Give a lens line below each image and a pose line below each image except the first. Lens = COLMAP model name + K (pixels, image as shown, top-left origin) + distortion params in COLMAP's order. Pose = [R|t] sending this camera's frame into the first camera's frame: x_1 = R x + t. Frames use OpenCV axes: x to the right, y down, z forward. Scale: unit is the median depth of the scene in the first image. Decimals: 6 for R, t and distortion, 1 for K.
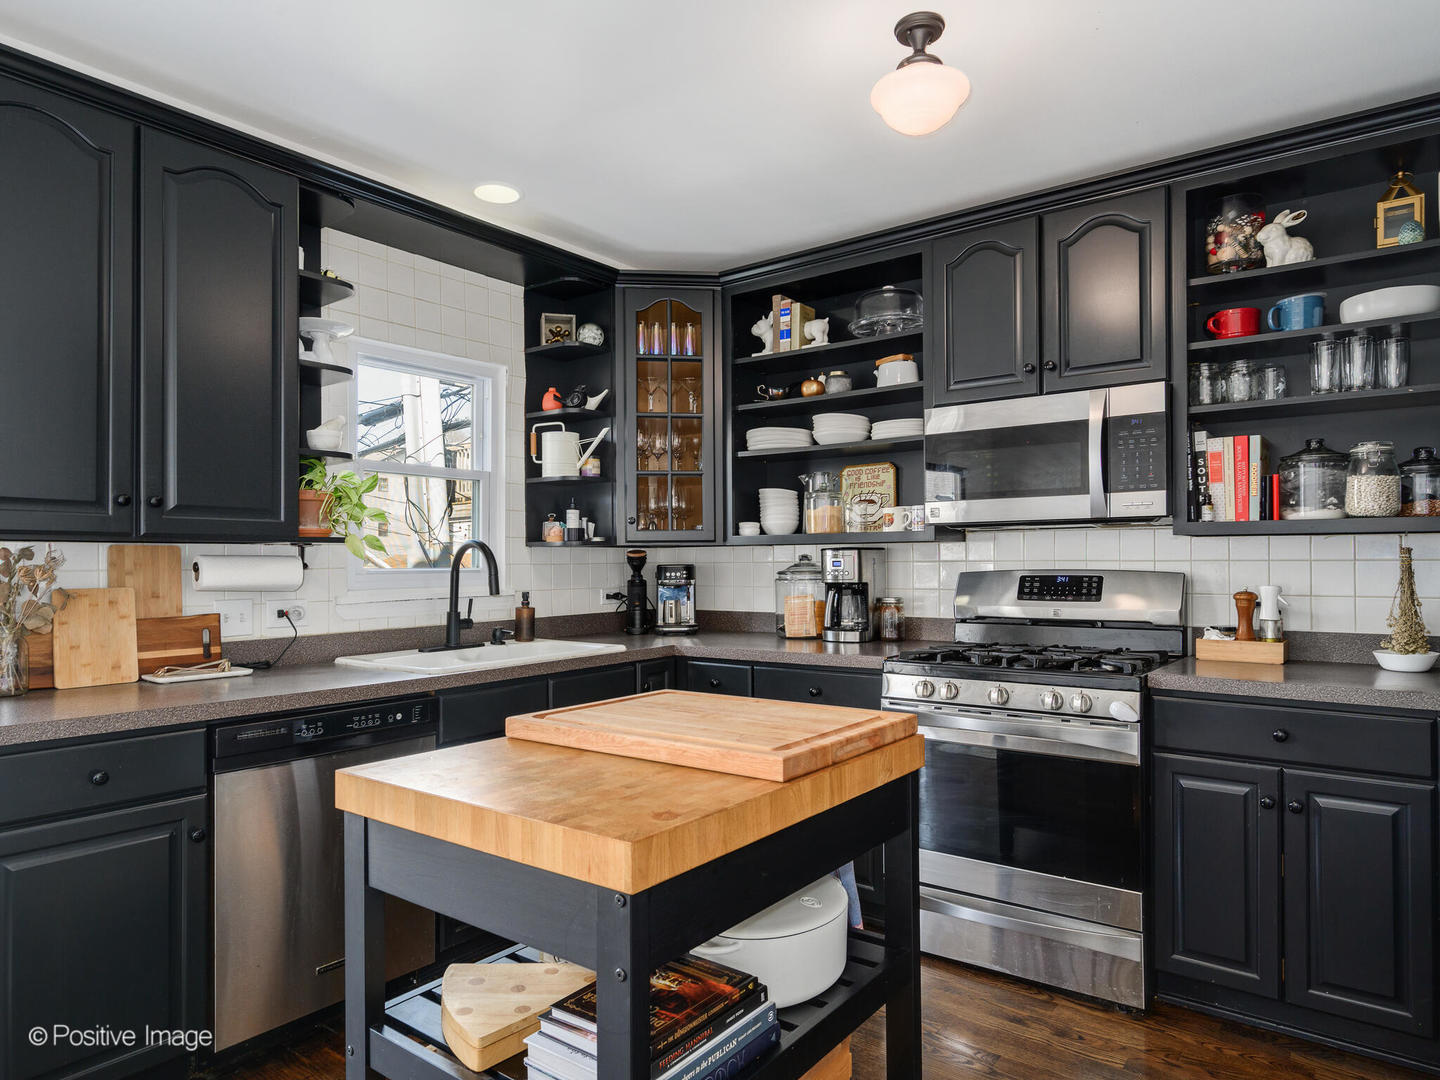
lens RADIAL K [[895.1, 0, 719.6], [0, 895.1, 554.6], [0, 0, 1]] dist [0.003770, -0.000179]
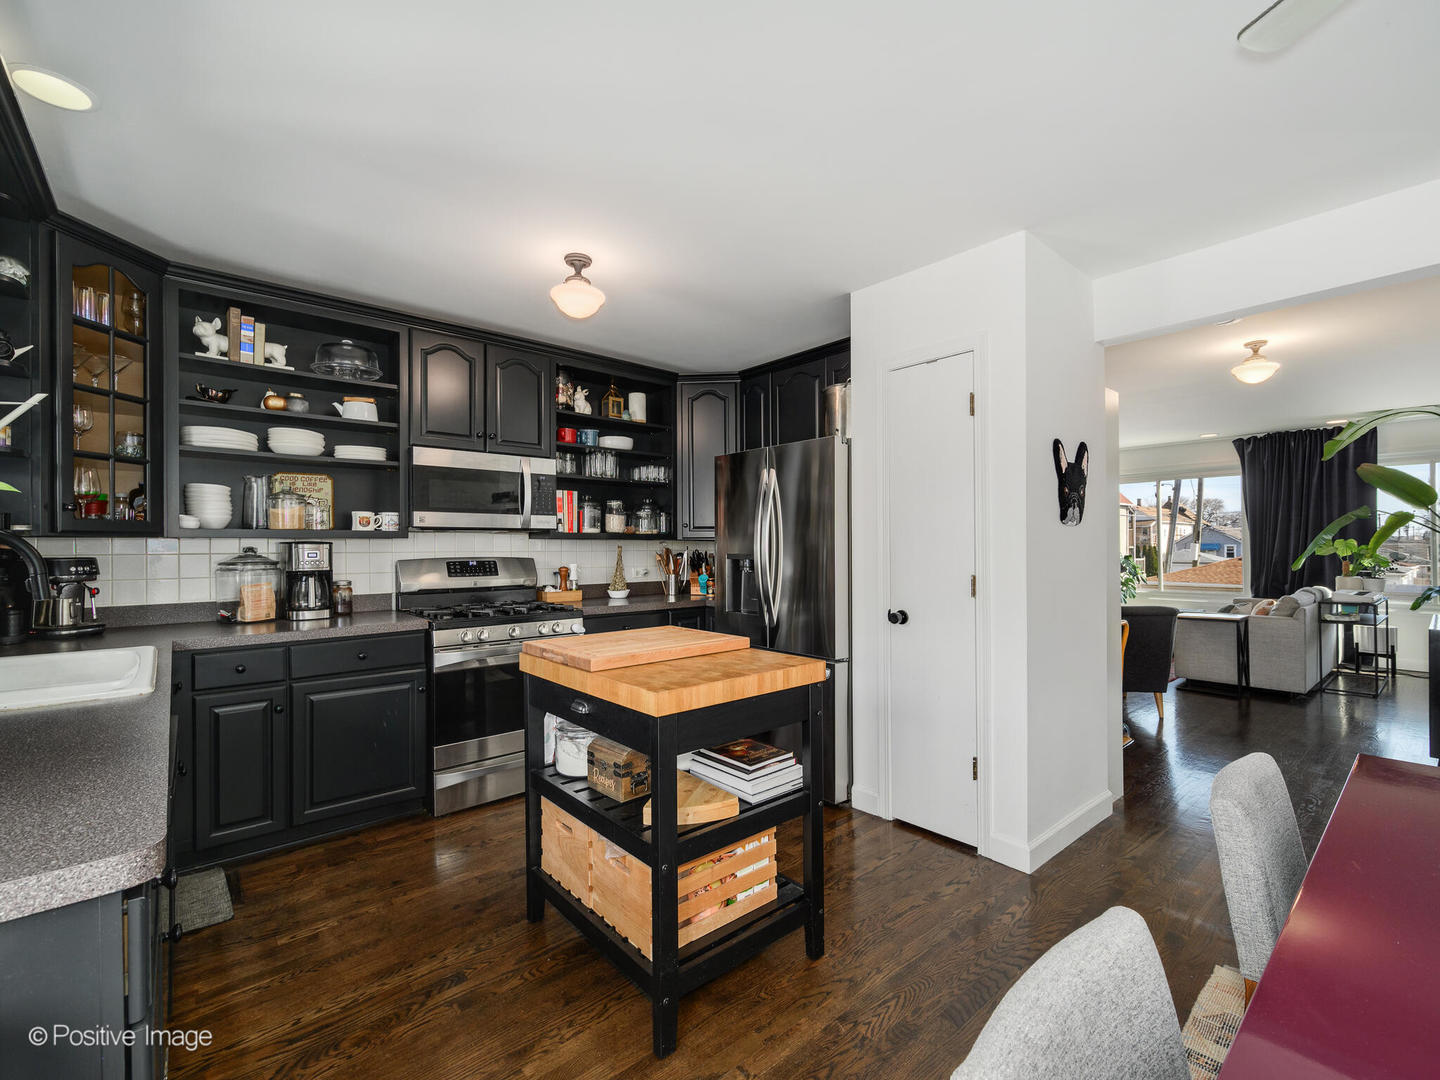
lens RADIAL K [[640.1, 0, 730.4], [0, 640.1, 546.1], [0, 0, 1]] dist [-0.000760, -0.000368]
pose [[0.197450, 0.004134, 0.980304, -0.609143], [-0.006504, 0.999975, -0.002907, -0.003132], [-0.980291, -0.005801, 0.197472, 0.273417]]
